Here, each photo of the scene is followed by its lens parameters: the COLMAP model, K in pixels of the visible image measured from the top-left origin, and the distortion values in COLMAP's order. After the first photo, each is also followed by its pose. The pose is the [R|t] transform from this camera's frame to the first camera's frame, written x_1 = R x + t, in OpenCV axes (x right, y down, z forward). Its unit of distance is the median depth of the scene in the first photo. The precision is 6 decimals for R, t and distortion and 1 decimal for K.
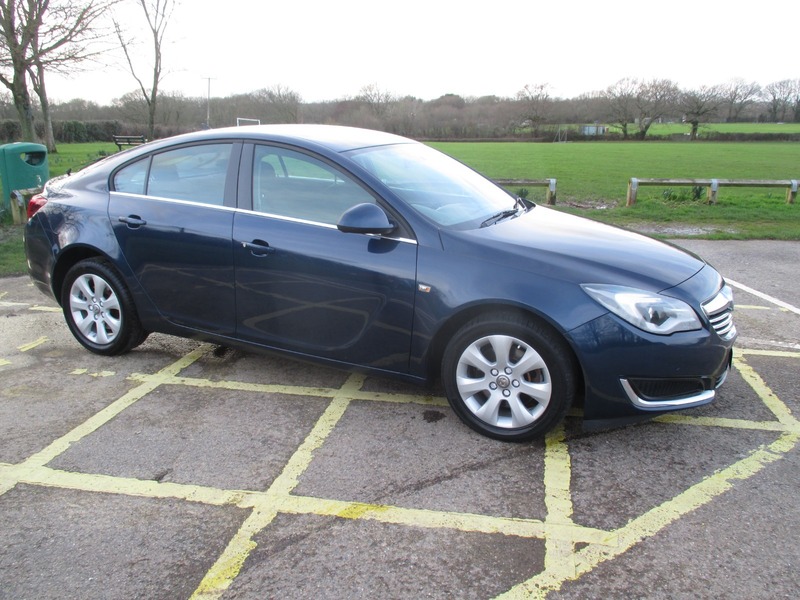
lens RADIAL K [[641.8, 0, 398.5], [0, 641.8, 391.6], [0, 0, 1]] dist [-0.021416, -0.006065]
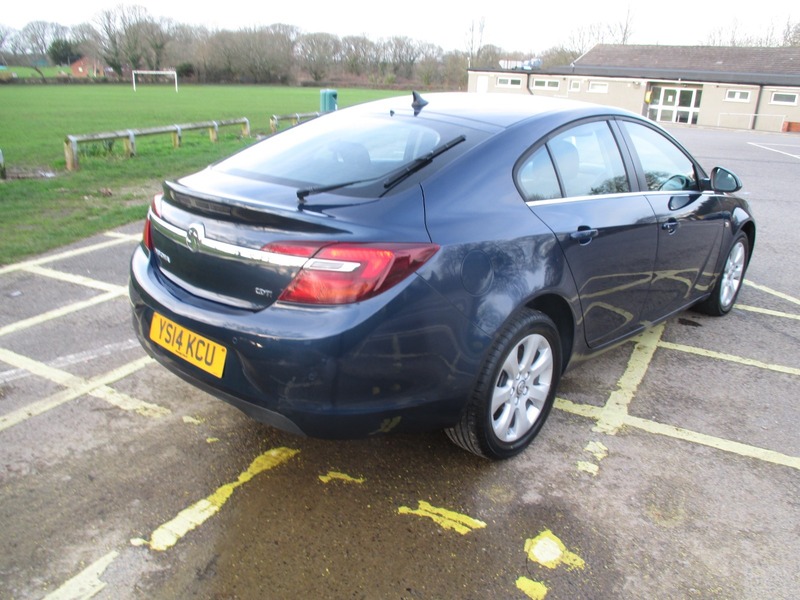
lens RADIAL K [[631.1, 0, 399.8], [0, 631.1, 387.5], [0, 0, 1]] dist [-0.027052, -0.000382]
pose [[0.294946, -0.417954, 0.859256, -1.413057], [0.346193, 0.884905, 0.311597, -0.497186], [-0.890594, 0.205564, 0.405692, 1.127615]]
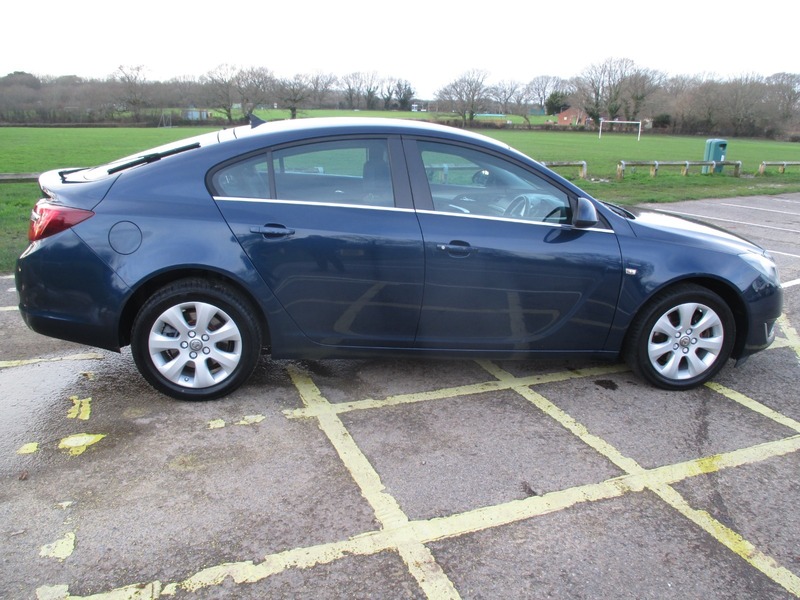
lens RADIAL K [[641.8, 0, 398.5], [0, 641.8, 391.6], [0, 0, 1]] dist [-0.021416, -0.006065]
pose [[0.834773, -0.198993, 0.513377, -0.910430], [0.188258, 0.979365, 0.073502, -0.110992], [-0.517410, 0.035290, 0.855010, 0.248216]]
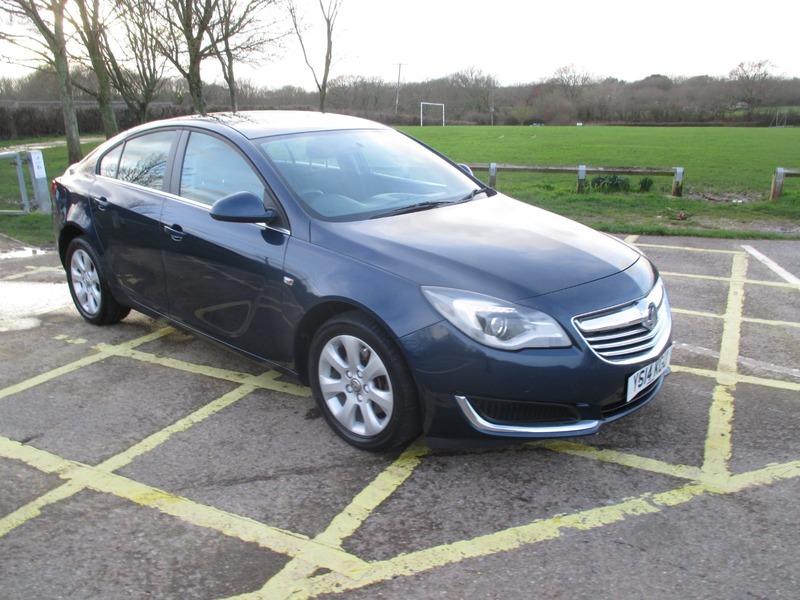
lens RADIAL K [[641.0, 0, 399.4], [0, 641.0, 383.1], [0, 0, 1]] dist [-0.021472, -0.003230]
pose [[0.959506, 0.101400, -0.262804, 0.462187], [-0.098533, 0.994842, 0.024101, -0.046606], [0.263892, 0.002770, 0.964548, 0.110128]]
